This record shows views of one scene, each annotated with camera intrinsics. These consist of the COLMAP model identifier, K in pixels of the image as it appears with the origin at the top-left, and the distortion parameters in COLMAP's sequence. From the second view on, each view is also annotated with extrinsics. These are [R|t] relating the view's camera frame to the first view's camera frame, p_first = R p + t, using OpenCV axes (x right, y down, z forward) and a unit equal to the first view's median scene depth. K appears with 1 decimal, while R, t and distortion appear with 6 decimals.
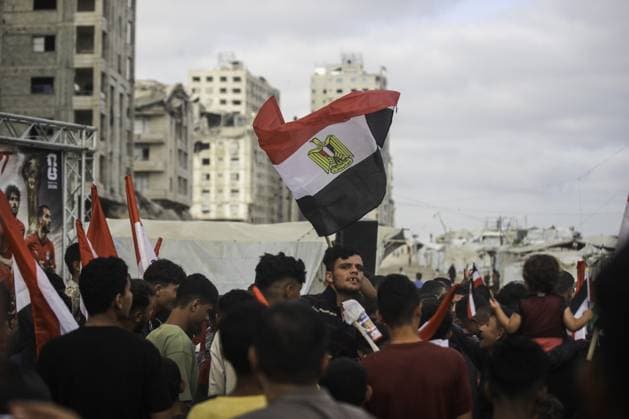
lens RADIAL K [[1304.9, 0, 314.5], [0, 1304.9, 209.5], [0, 0, 1]] dist [-0.283054, -0.395044]
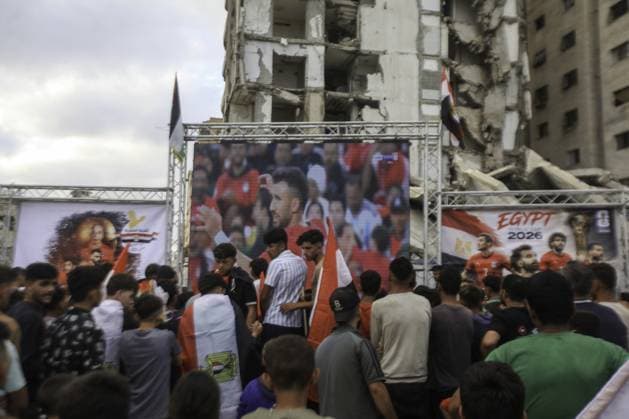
lens RADIAL K [[587.2, 0, 313.3], [0, 587.2, 207.9], [0, 0, 1]] dist [0.004247, 0.158666]
pose [[0.282420, -0.131088, -0.950292, 0.069715], [0.022987, 0.991260, -0.129908, 0.007168], [0.959015, 0.014844, 0.282965, 0.078862]]
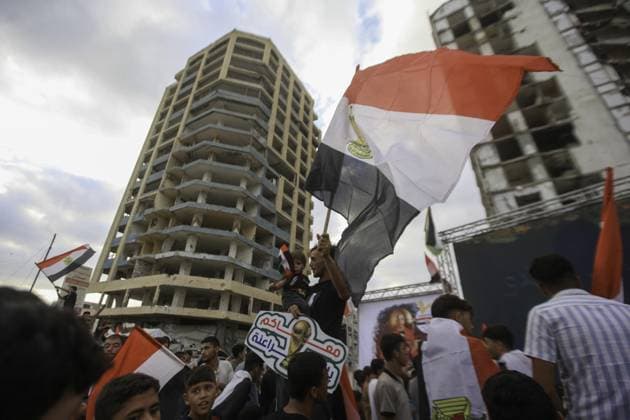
lens RADIAL K [[288.3, 0, 310.8], [0, 288.3, 207.1], [0, 0, 1]] dist [-0.037377, 0.006973]
pose [[-0.463201, -0.425343, -0.777514, 0.029111], [0.009052, 0.874988, -0.484060, 0.007235], [0.886207, -0.231255, -0.401445, 0.090381]]
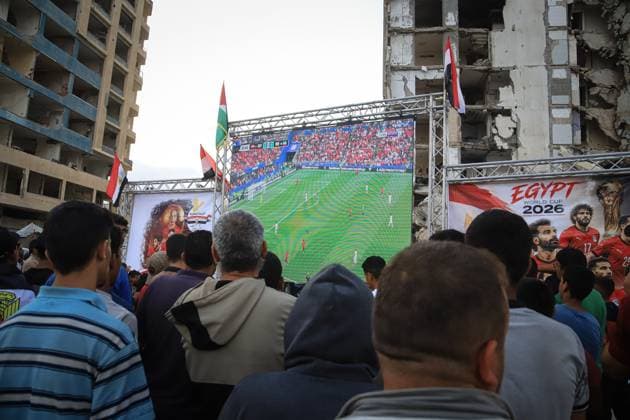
lens RADIAL K [[442.5, 0, 320.4], [0, 442.5, 210.0], [0, 0, 1]] dist [-0.120964, 0.096264]
pose [[-0.101818, -0.136191, -0.985437, 0.045473], [-0.006230, 0.990652, -0.136268, 0.009290], [0.994783, -0.007735, -0.101715, 0.126181]]
